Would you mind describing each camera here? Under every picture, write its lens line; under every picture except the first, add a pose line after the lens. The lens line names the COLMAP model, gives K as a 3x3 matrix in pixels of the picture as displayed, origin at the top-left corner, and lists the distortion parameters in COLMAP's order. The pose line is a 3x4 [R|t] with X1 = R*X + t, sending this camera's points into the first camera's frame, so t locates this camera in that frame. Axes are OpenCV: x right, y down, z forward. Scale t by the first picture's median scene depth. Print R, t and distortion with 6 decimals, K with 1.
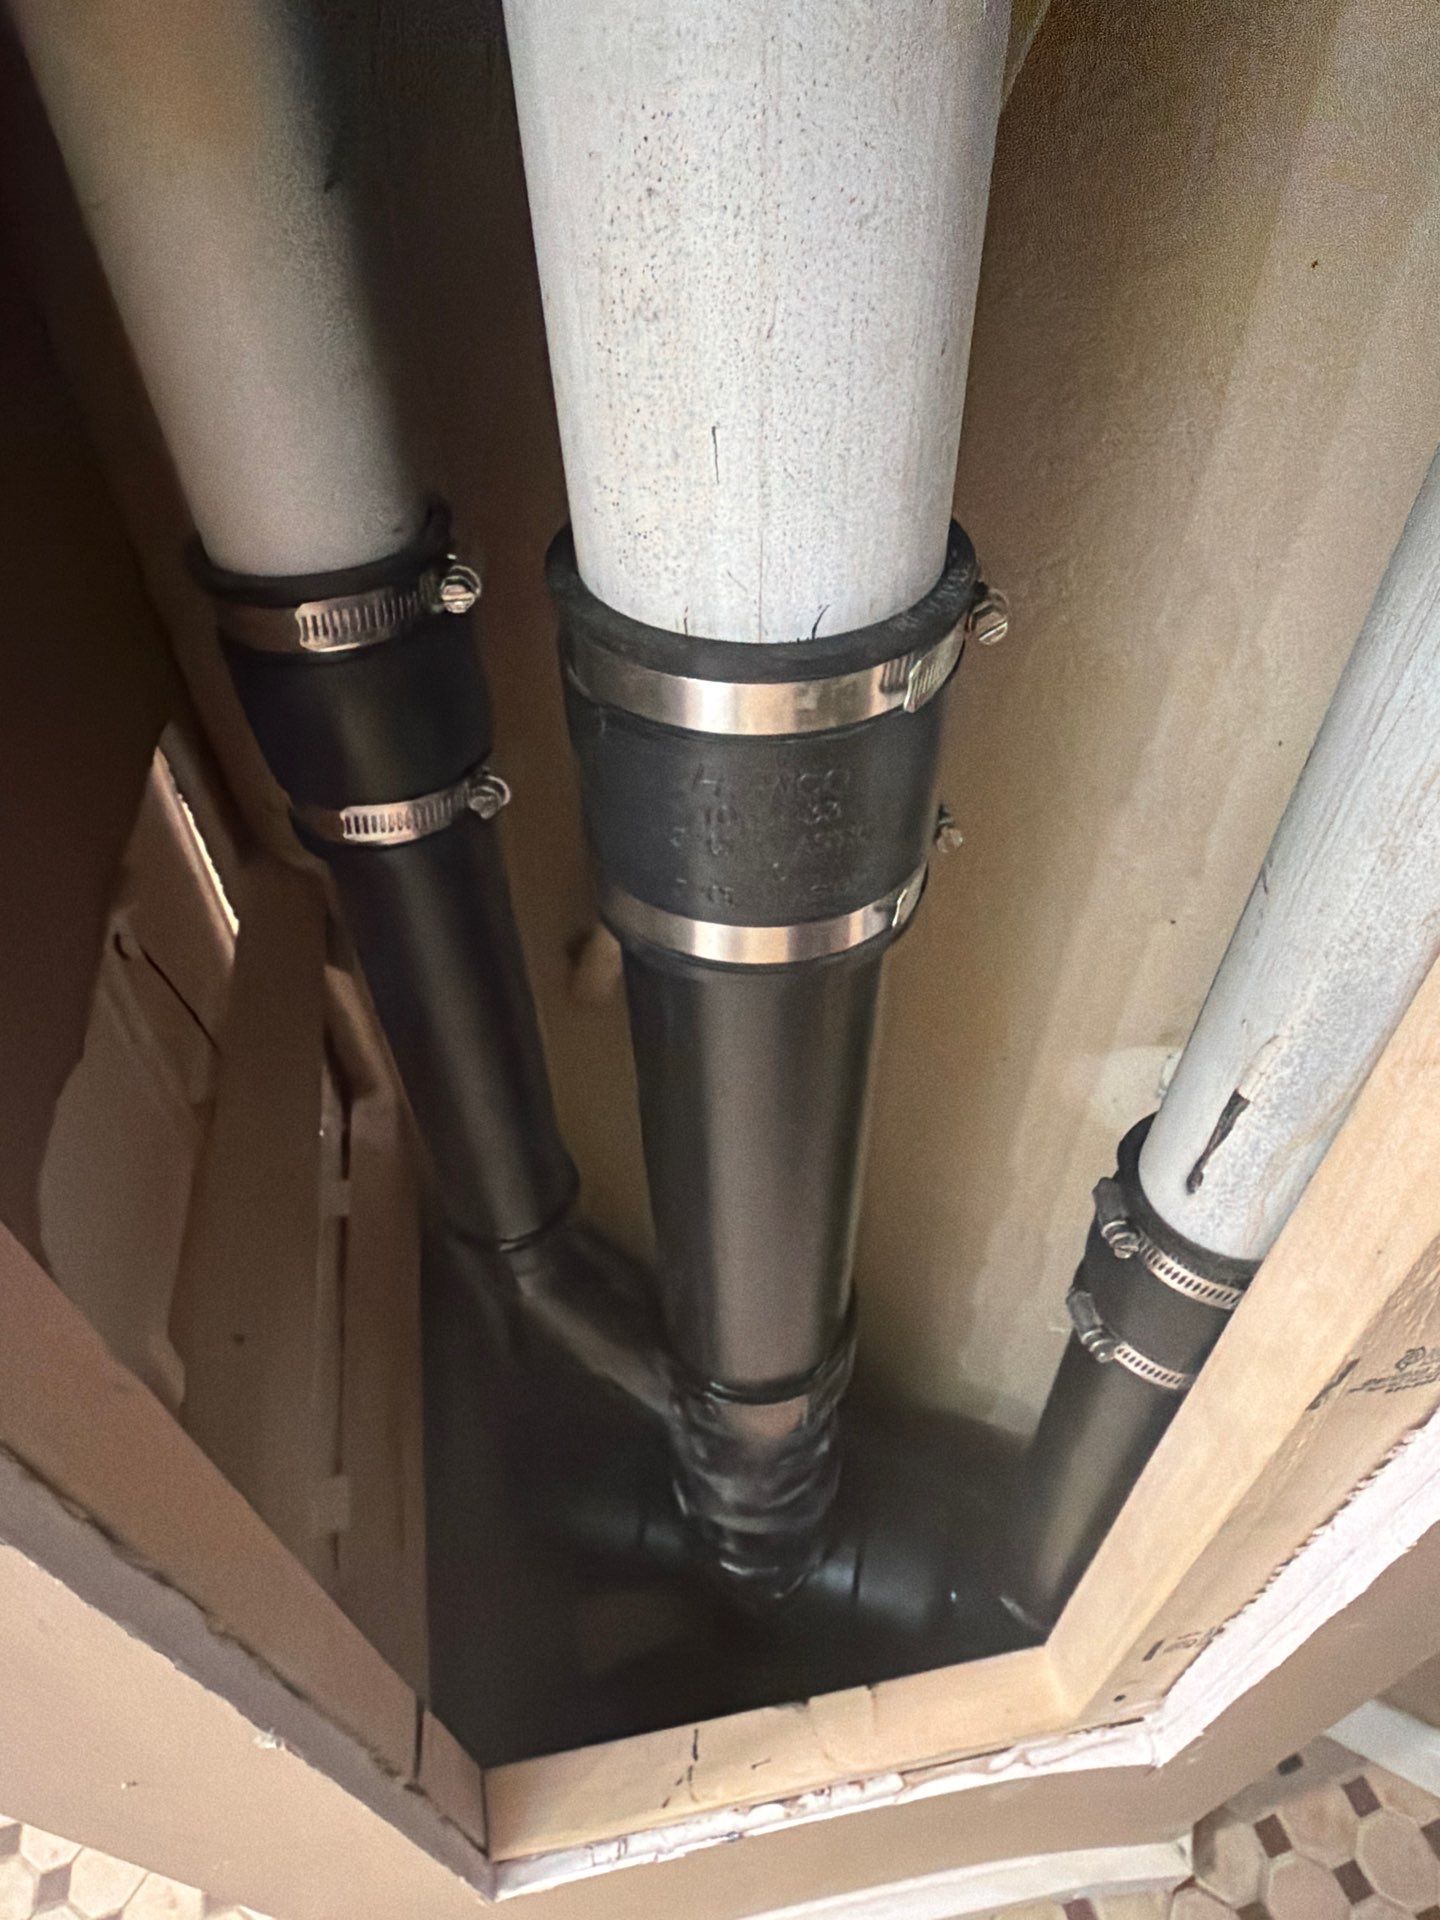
lens RADIAL K [[1084.7, 0, 724.8], [0, 1084.7, 958.9], [0, 0, 1]] dist [-0.001725, -0.000656]
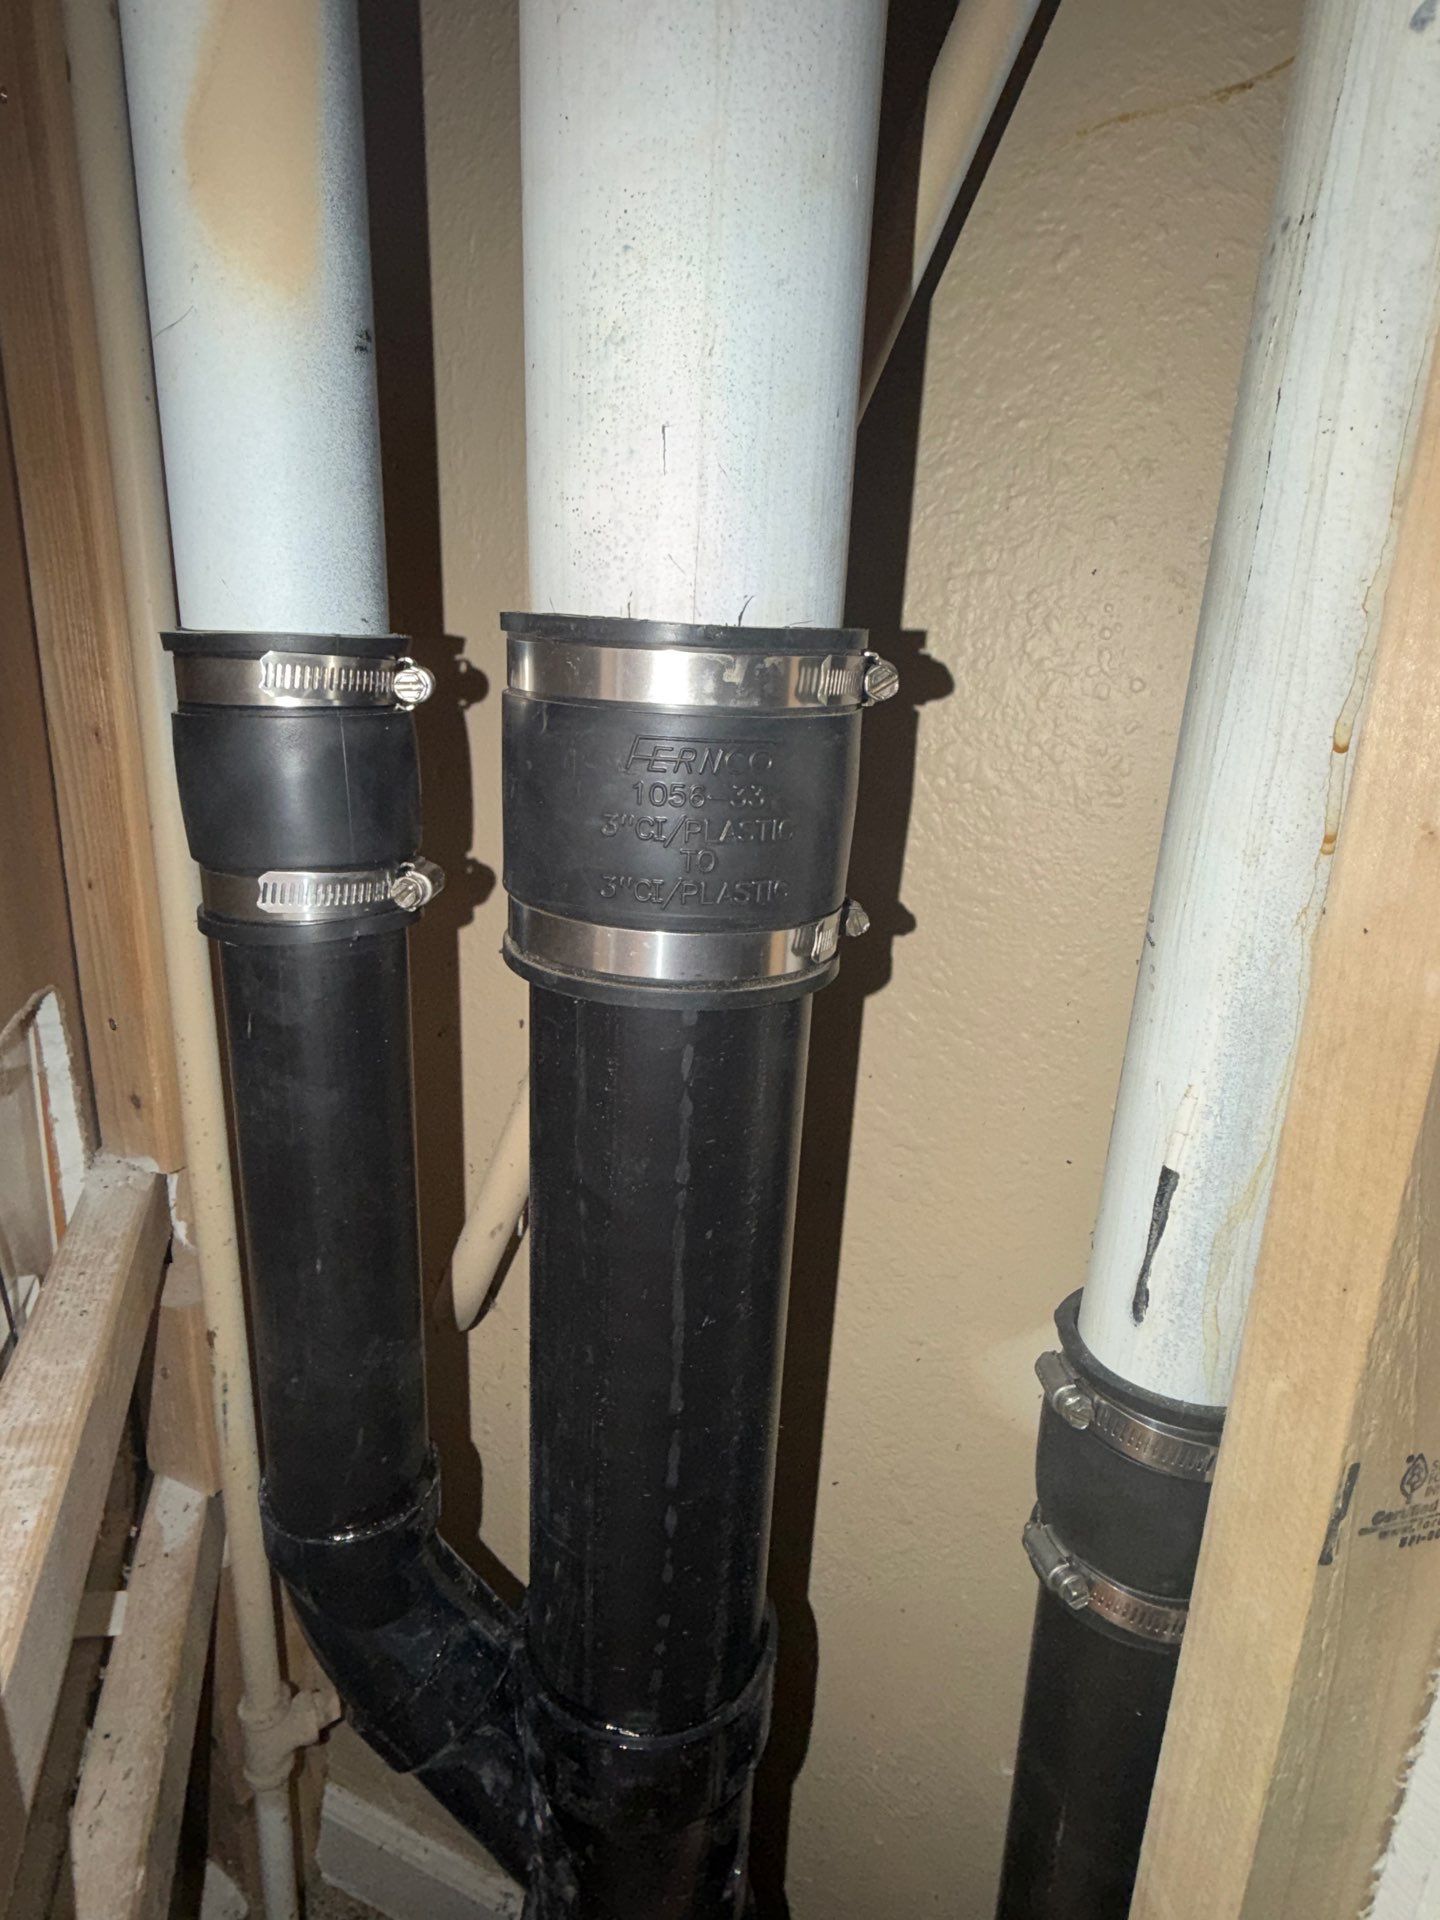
lens RADIAL K [[1084.7, 0, 720.1], [0, 1084.7, 958.9], [0, 0, 1]] dist [-0.001725, -0.000656]
pose [[0.993428, 0.034053, 0.109275, -0.055780], [0.019031, 0.892286, -0.451068, 0.569360], [-0.112865, 0.450184, 0.885774, 0.142297]]
